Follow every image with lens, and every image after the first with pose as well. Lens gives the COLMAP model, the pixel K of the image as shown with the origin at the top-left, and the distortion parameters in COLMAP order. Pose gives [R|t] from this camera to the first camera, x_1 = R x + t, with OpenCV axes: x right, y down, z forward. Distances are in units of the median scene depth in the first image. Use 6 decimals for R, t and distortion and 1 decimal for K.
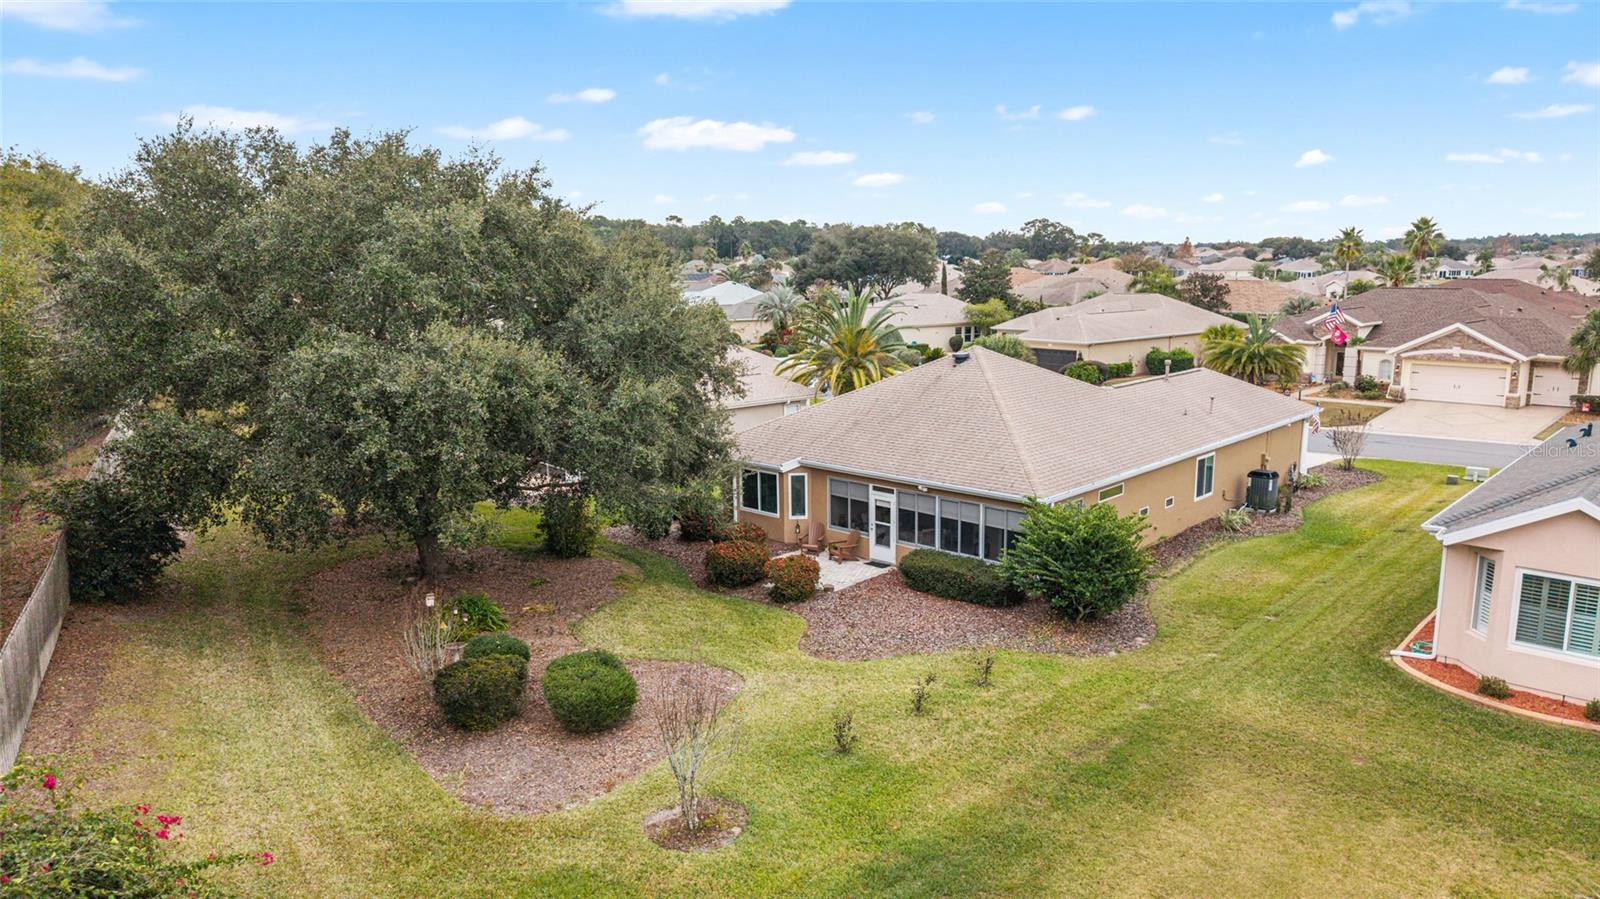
lens RADIAL K [[1067.1, 0, 800.0], [0, 1067.1, 449.5], [0, 0, 1]] dist [0.075736, -0.104934]
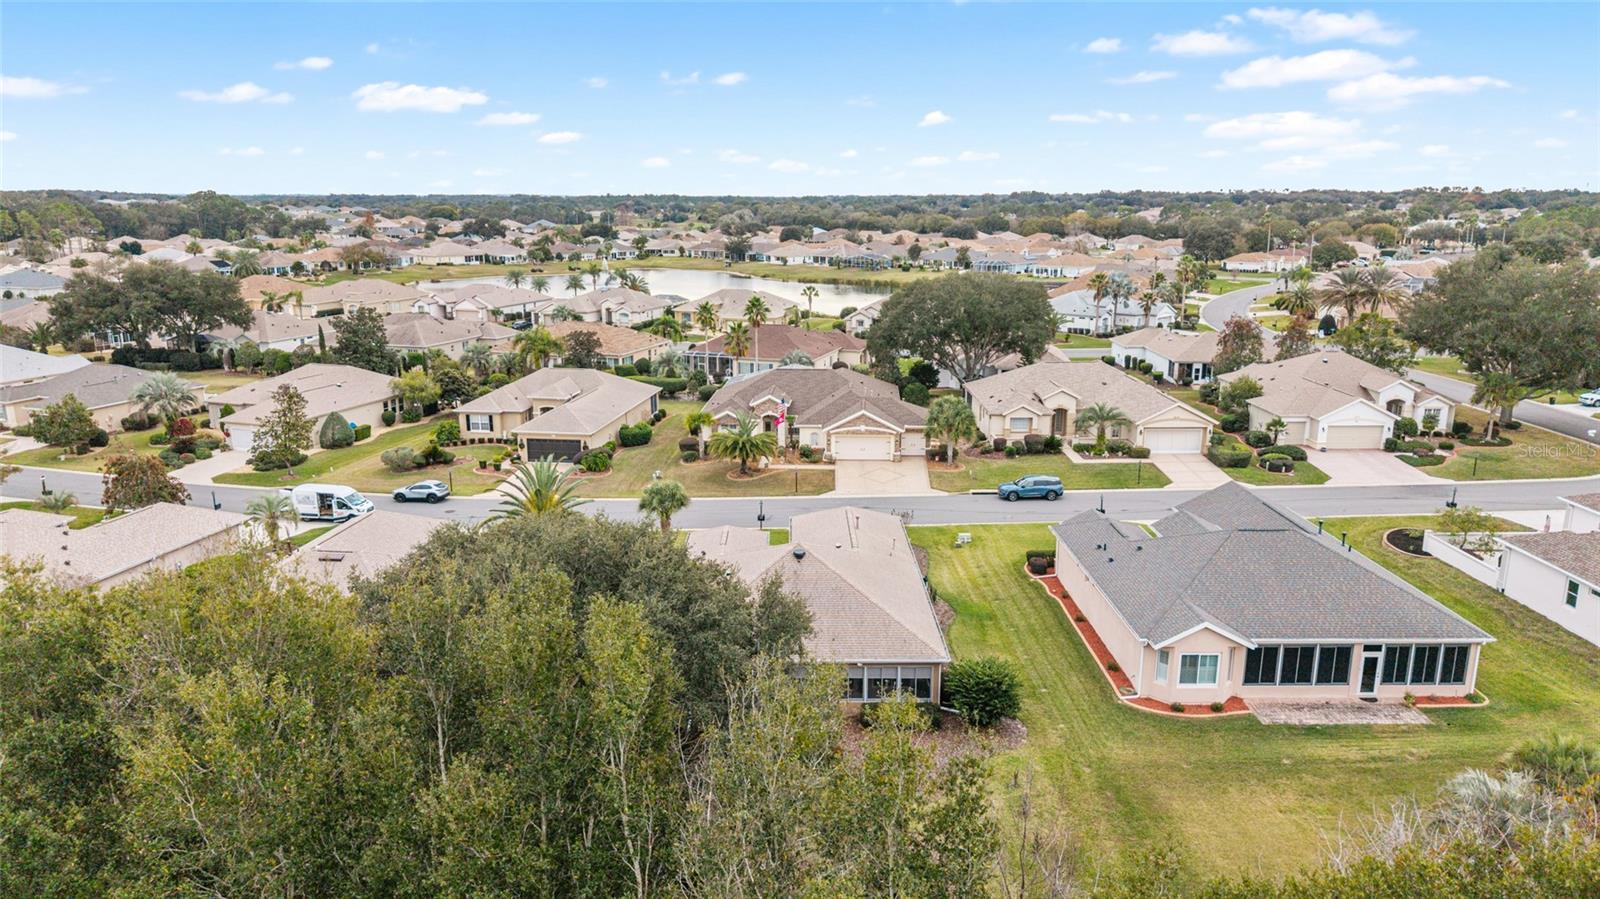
lens RADIAL K [[1067.1, 0, 800.0], [0, 1067.1, 449.5], [0, 0, 1]] dist [0.075736, -0.104934]
pose [[0.731040, -0.152215, 0.665139, -0.464272], [0.122475, 0.988240, 0.091546, -0.211082], [-0.671252, 0.014540, 0.741086, -0.051818]]
